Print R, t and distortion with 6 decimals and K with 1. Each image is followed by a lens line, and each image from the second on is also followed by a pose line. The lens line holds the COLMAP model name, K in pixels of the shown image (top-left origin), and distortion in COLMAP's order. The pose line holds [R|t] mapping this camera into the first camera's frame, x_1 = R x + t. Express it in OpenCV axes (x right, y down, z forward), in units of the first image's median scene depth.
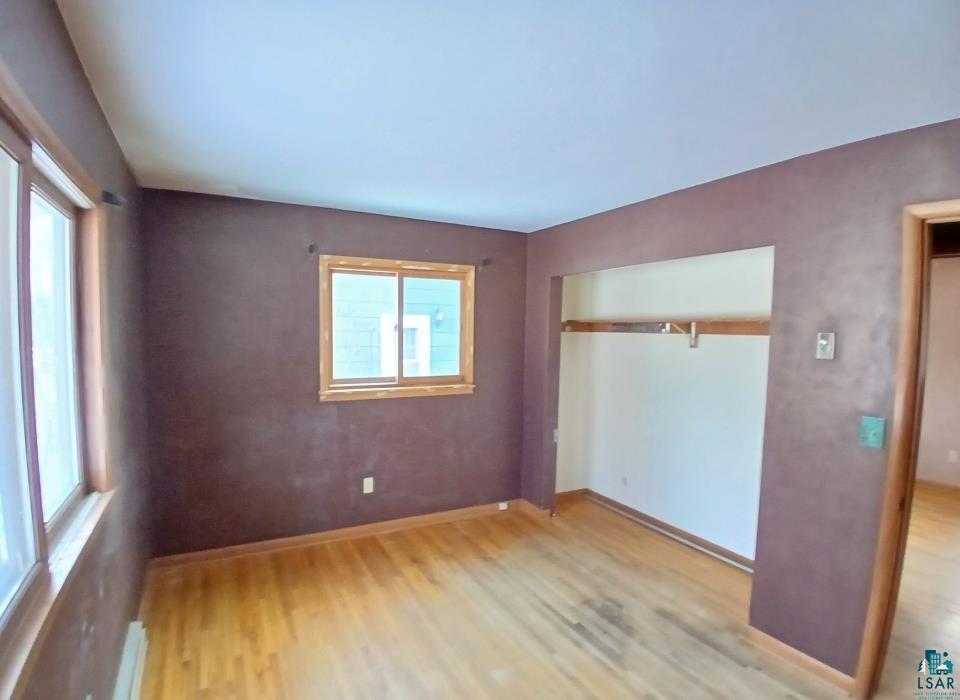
lens RADIAL K [[486.6, 0, 462.2], [0, 486.6, 365.7], [0, 0, 1]] dist [0.004559, -0.052491]
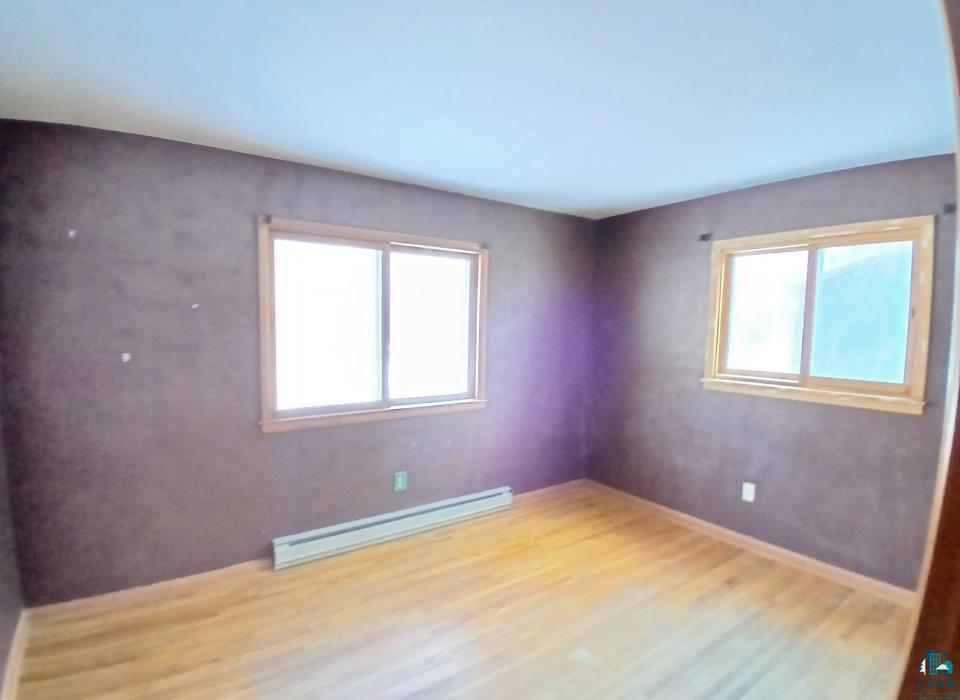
lens RADIAL K [[486.6, 0, 462.2], [0, 486.6, 365.7], [0, 0, 1]] dist [0.004559, -0.052491]
pose [[0.110315, 0.069482, -0.991465, 0.620552], [-0.088674, 0.994263, 0.059812, 0.010782], [0.989933, 0.081319, 0.115843, 0.372028]]
